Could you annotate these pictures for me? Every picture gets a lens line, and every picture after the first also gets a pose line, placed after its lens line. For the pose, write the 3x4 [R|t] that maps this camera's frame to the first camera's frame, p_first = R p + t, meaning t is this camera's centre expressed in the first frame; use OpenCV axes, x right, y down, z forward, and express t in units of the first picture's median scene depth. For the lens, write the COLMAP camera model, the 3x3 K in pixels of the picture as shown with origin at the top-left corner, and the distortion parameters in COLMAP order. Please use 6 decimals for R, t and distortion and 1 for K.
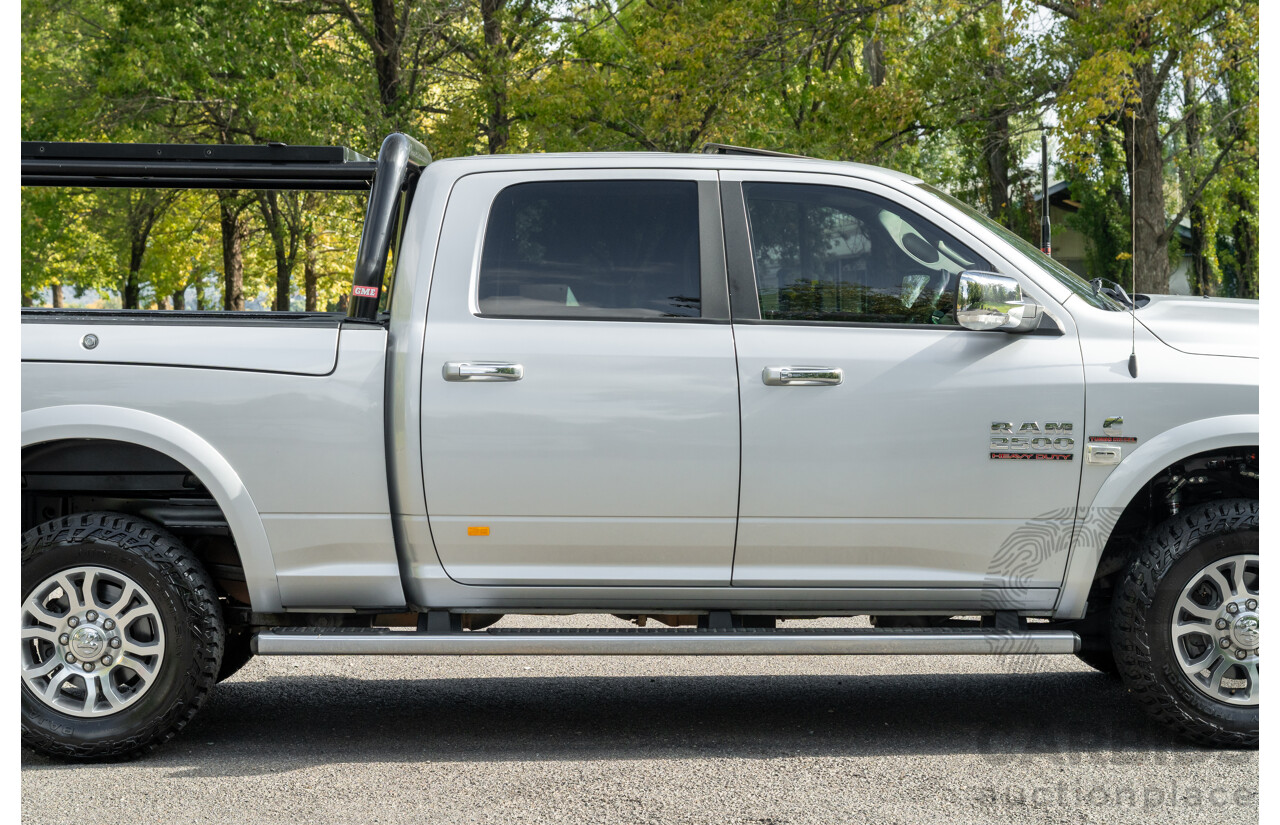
lens RADIAL K [[3465.1, 0, 679.2], [0, 3465.1, 439.4], [0, 0, 1]] dist [0.072717, 1.162201]
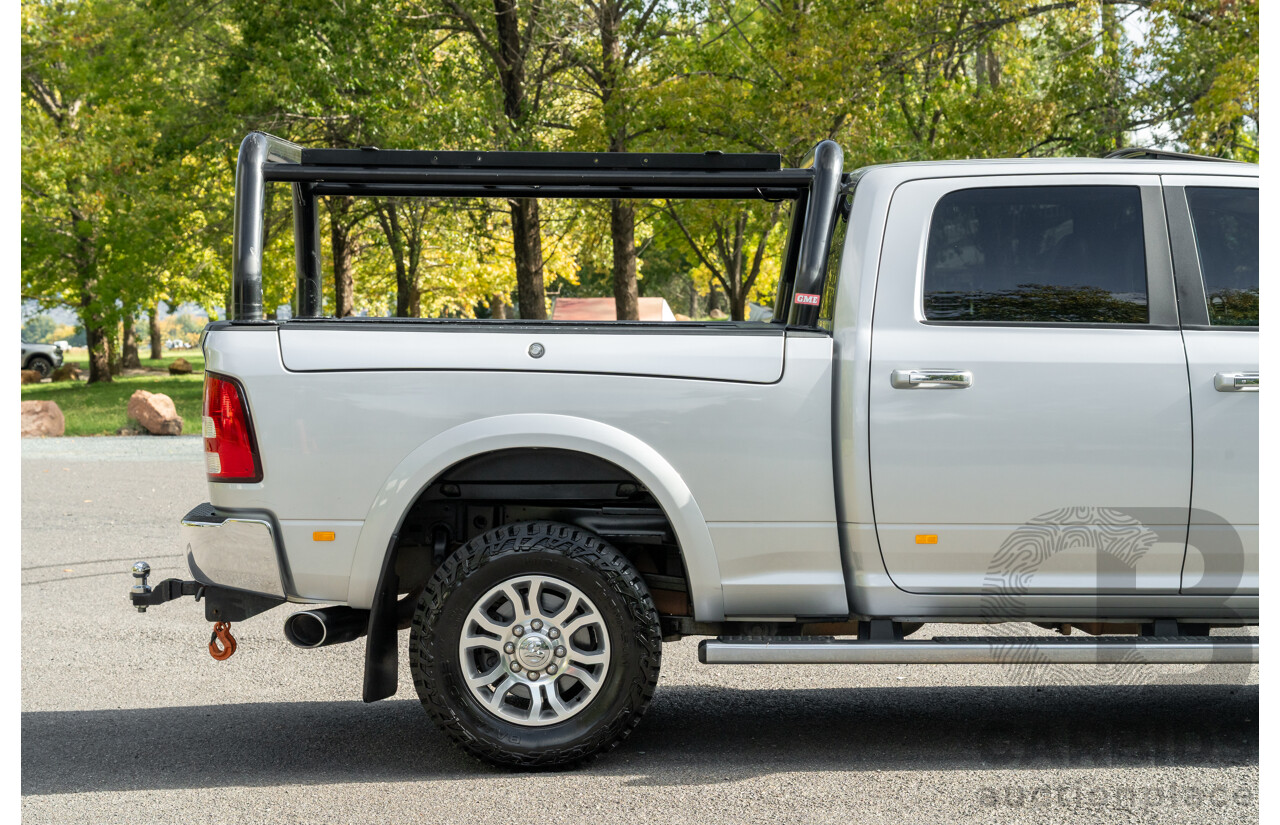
lens RADIAL K [[3465.1, 0, 679.2], [0, 3465.1, 439.4], [0, 0, 1]] dist [0.072717, 1.162201]
pose [[0.999813, -0.003411, -0.019028, -0.108383], [0.003330, 0.999985, -0.004294, 0.001816], [0.019043, 0.004230, 0.999810, 0.003052]]
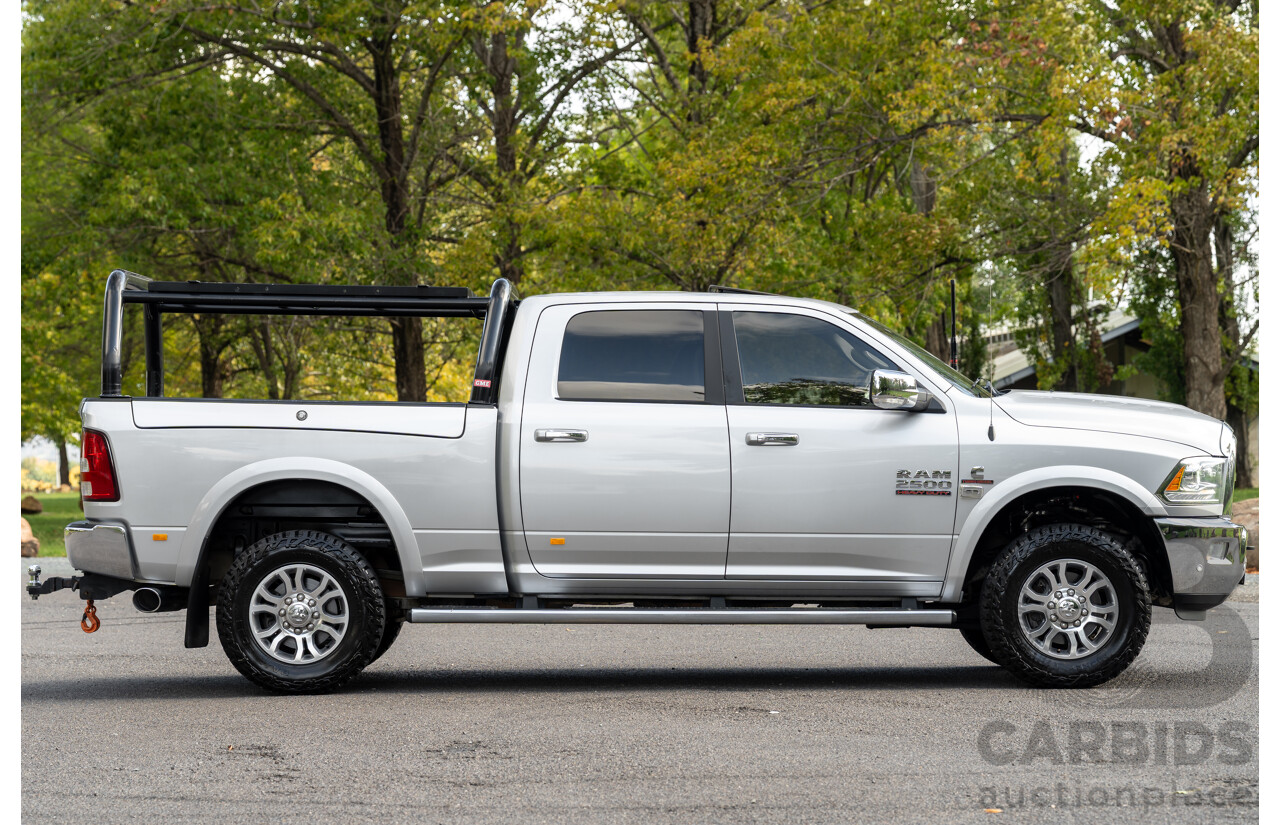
lens RADIAL K [[4238.6, 0, 640.0], [0, 4238.6, 412.5], [0, 0, 1]] dist [0.105991, 1.615529]
pose [[0.999848, 0.002932, -0.017165, 0.009374], [-0.003823, 0.998633, -0.052131, 0.065795], [0.016988, 0.052189, 0.998493, -0.835154]]
